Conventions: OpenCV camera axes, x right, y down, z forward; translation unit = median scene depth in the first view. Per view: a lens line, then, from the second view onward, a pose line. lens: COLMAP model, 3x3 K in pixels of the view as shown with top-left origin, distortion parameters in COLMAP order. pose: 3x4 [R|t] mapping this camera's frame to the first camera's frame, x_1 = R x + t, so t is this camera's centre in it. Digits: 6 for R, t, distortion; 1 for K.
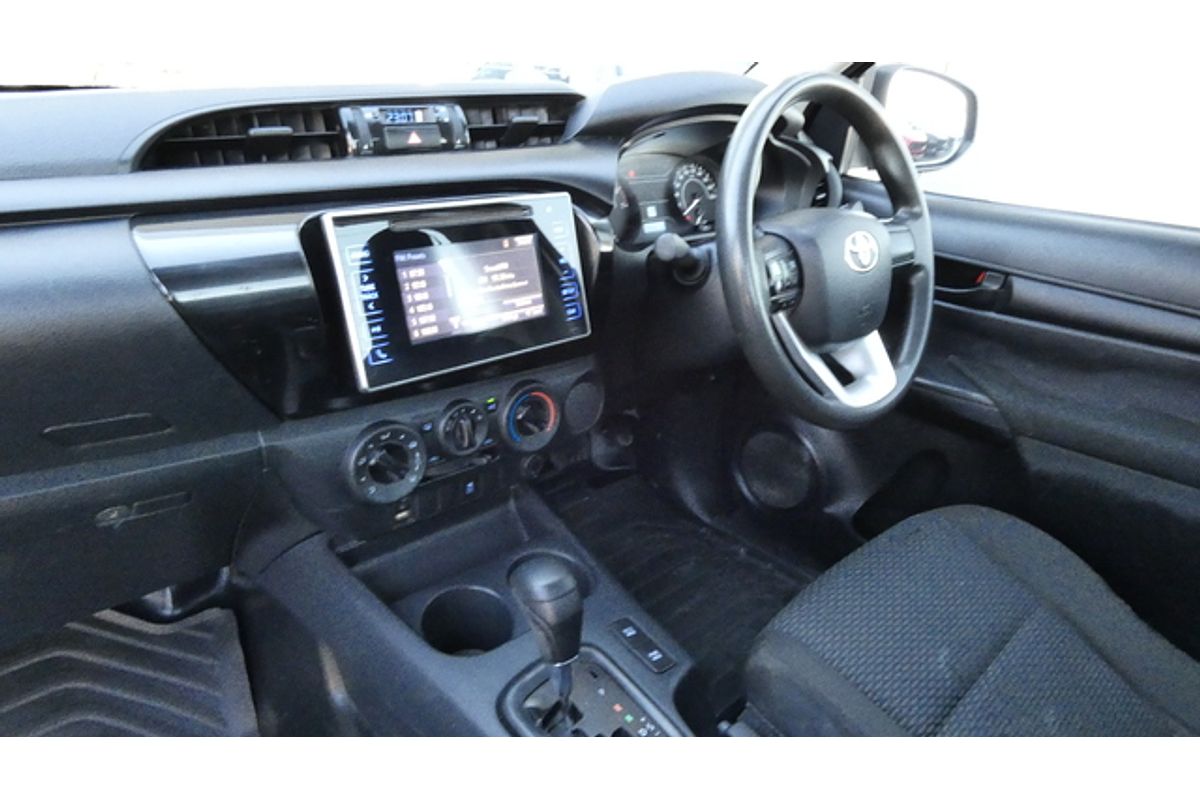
lens RADIAL K [[720.7, 0, 600.0], [0, 720.7, 400.0], [0, 0, 1]] dist [-0.011758, -0.000359]
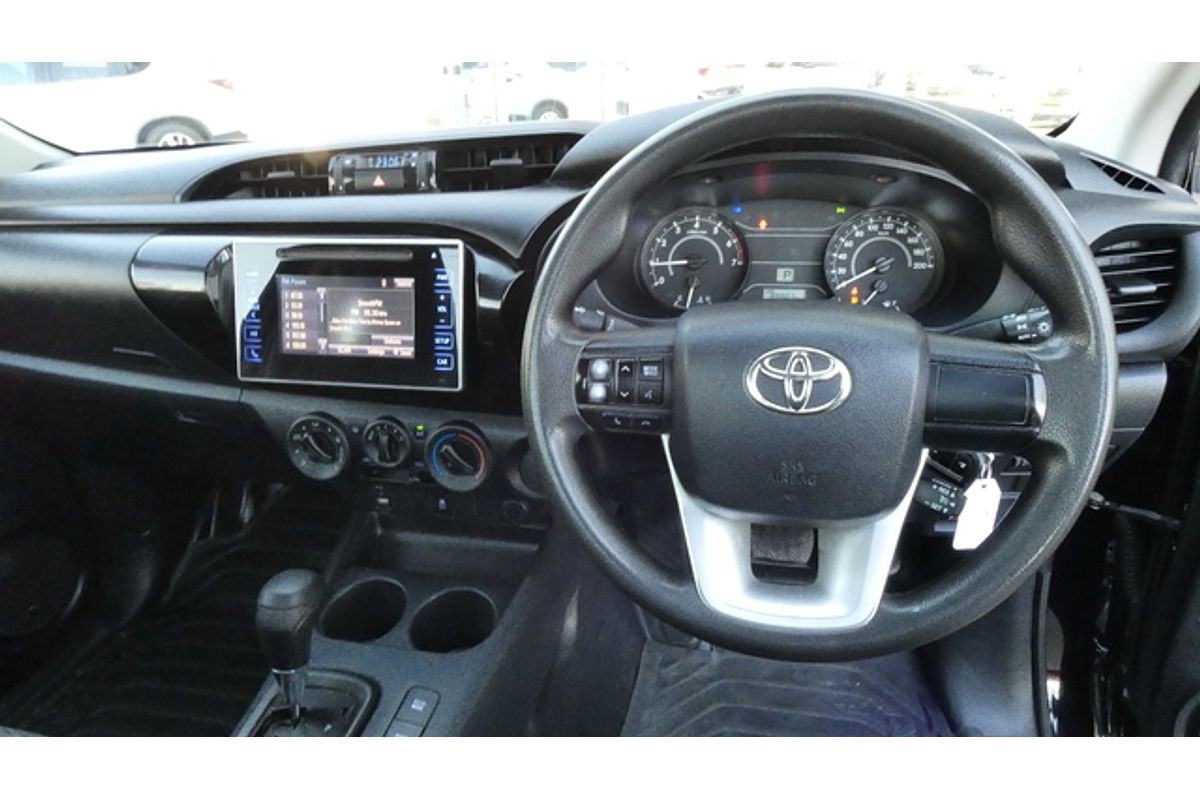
lens RADIAL K [[720.7, 0, 600.0], [0, 720.7, 400.0], [0, 0, 1]] dist [-0.011758, -0.000359]
pose [[0.578190, 0.263172, -0.772293, 0.894377], [-0.277382, 0.953575, 0.117280, -0.261002], [0.767304, 0.146410, 0.624347, 0.602560]]
